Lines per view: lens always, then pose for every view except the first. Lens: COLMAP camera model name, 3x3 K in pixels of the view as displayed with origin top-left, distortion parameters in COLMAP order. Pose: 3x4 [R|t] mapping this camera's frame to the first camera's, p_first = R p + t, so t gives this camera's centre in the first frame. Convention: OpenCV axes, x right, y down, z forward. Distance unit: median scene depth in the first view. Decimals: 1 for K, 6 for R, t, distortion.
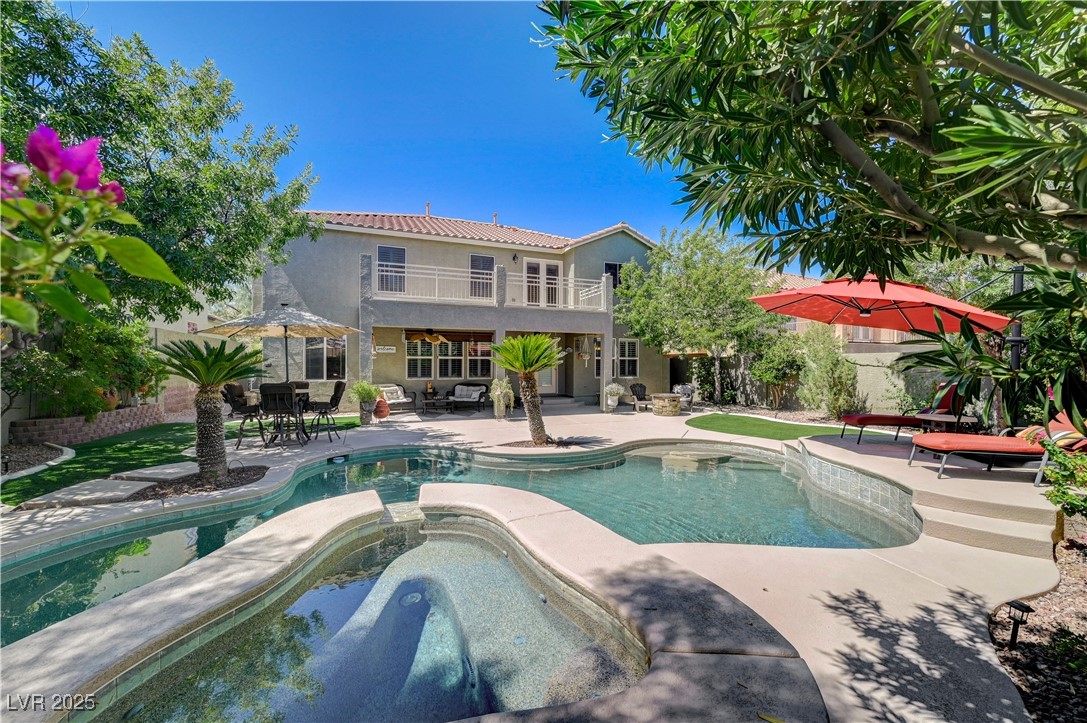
lens RADIAL K [[429.1, 0, 548.3], [0, 429.1, 368.0], [0, 0, 1]] dist [0.013248, -0.000224]
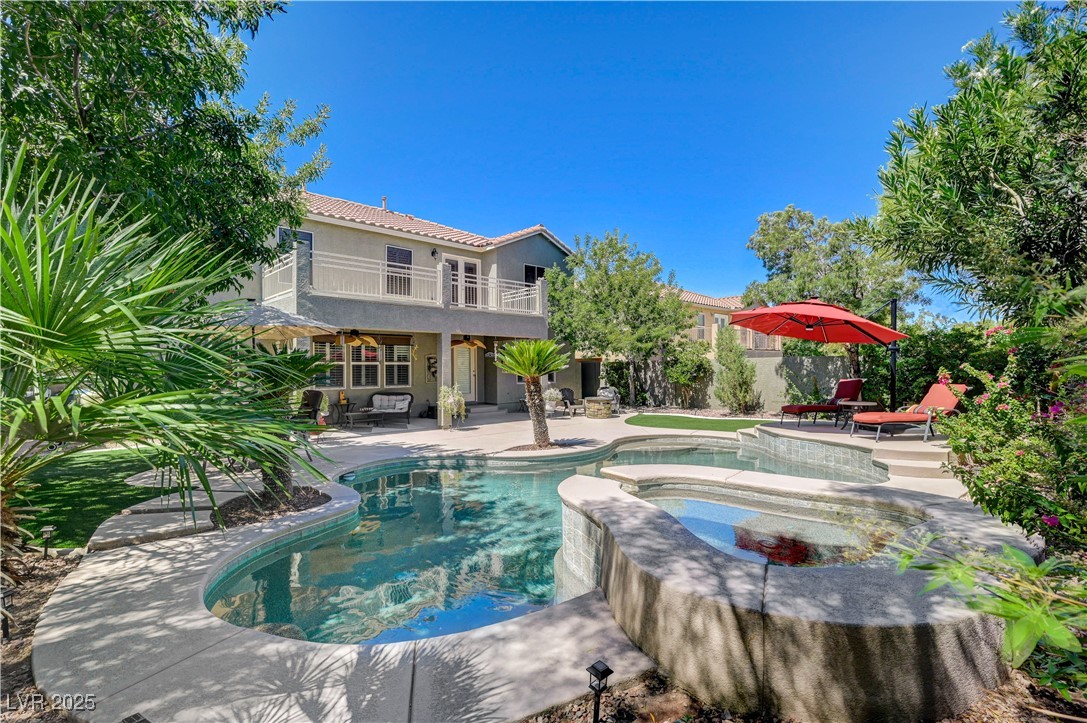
lens RADIAL K [[503.7, 0, 539.1], [0, 503.7, 362.3], [0, 0, 1]] dist [0.023990, 0.000300]
pose [[0.932149, -0.003877, 0.362055, -0.271807], [0.012404, 0.999698, -0.021231, 0.000180], [-0.361863, 0.024281, 0.931915, -0.073733]]
